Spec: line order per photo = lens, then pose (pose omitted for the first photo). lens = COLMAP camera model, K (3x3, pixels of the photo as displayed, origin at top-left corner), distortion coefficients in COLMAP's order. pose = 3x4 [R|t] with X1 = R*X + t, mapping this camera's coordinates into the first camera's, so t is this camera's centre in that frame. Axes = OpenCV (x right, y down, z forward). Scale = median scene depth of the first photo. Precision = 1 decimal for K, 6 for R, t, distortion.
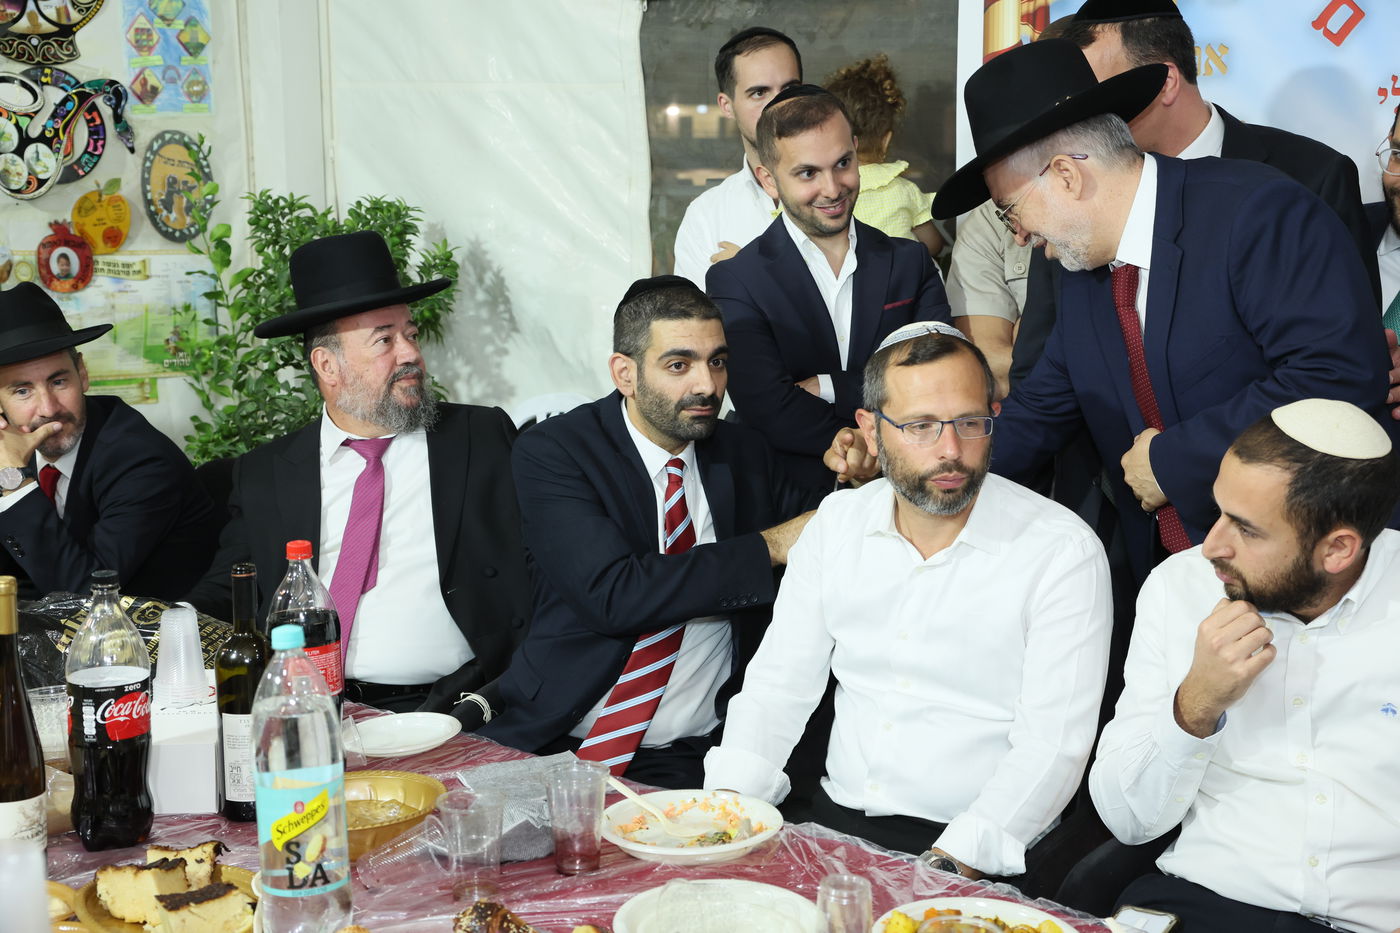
lens RADIAL K [[2175.2, 0, 662.0], [0, 2175.2, 488.7], [0, 0, 1]] dist [0.096966, 0.000000]
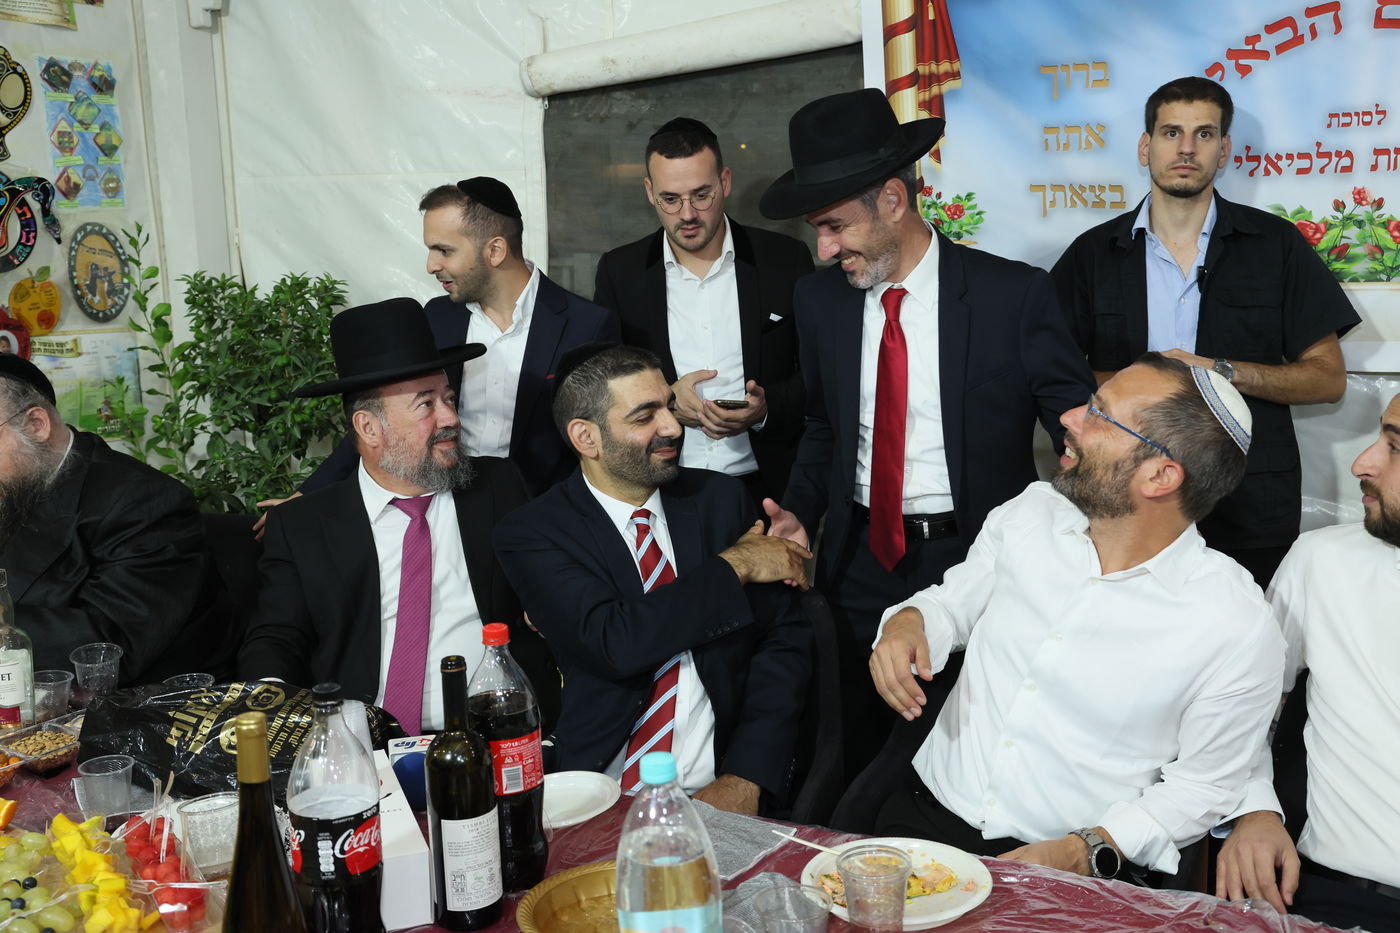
lens RADIAL K [[1533.1, 0, 710.0], [0, 1533.1, 457.1], [0, 0, 1]] dist [0.051682, 0.000000]
pose [[0.967950, -0.065063, 0.242570, -0.124154], [0.066970, 0.997755, 0.000382, -0.024182], [-0.242050, 0.015875, 0.970134, 0.166419]]
